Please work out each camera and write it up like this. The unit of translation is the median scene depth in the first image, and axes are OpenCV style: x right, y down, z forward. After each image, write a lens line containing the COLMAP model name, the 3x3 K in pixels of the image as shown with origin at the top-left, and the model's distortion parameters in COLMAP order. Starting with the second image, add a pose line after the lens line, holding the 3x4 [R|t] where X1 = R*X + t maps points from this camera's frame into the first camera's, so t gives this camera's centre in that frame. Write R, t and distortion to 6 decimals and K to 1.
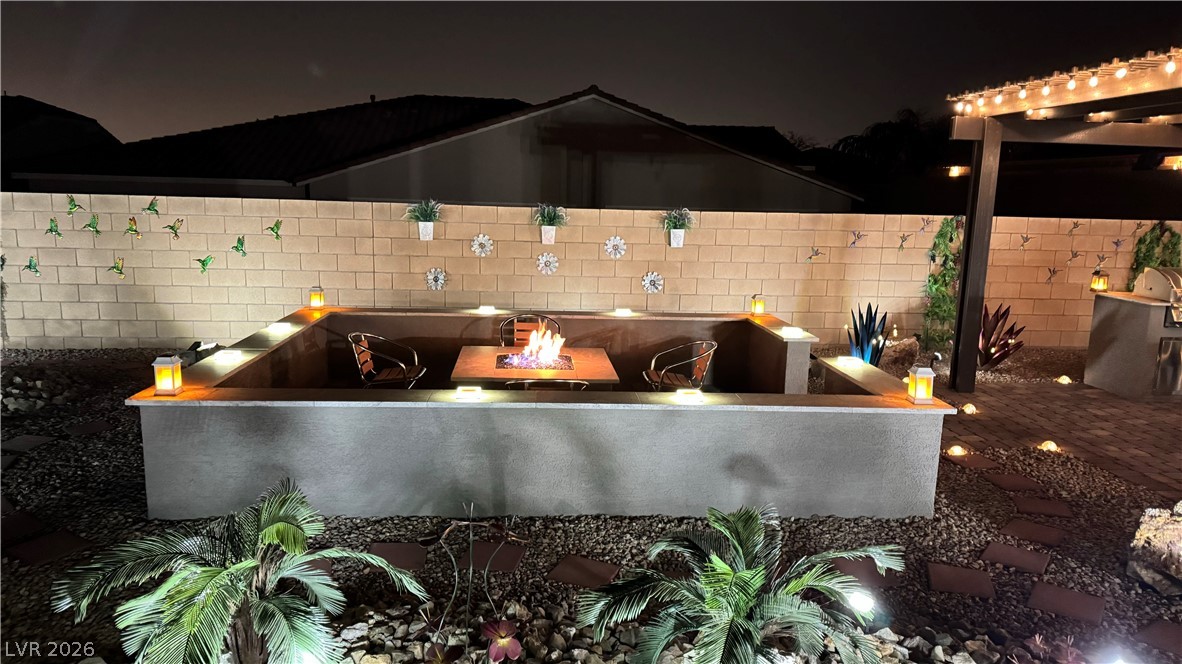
lens RADIAL K [[824.6, 0, 595.0], [0, 824.6, 338.5], [0, 0, 1]] dist [0.044242, -0.046366]
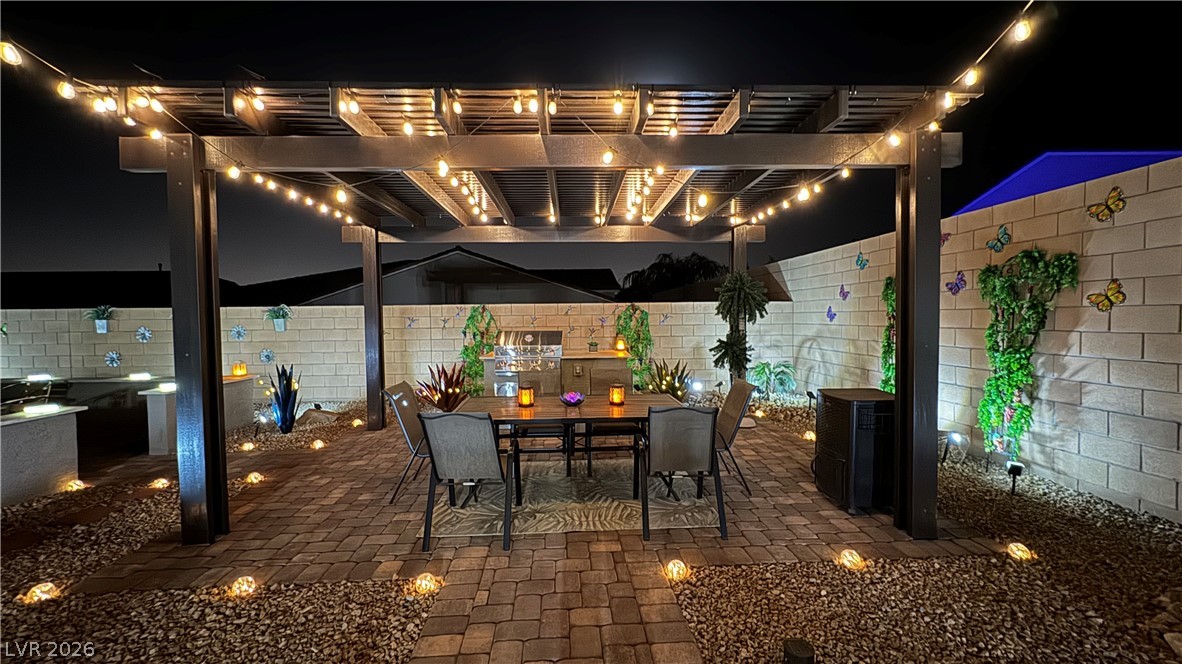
lens RADIAL K [[471.0, 0, 594.3], [0, 471.0, 332.7], [0, 0, 1]] dist [-0.003692, 0.000133]
pose [[0.997758, -0.034724, -0.057204, 0.718003], [0.026306, 0.989540, -0.141841, 0.022249], [0.061531, 0.140018, 0.988235, 0.232590]]
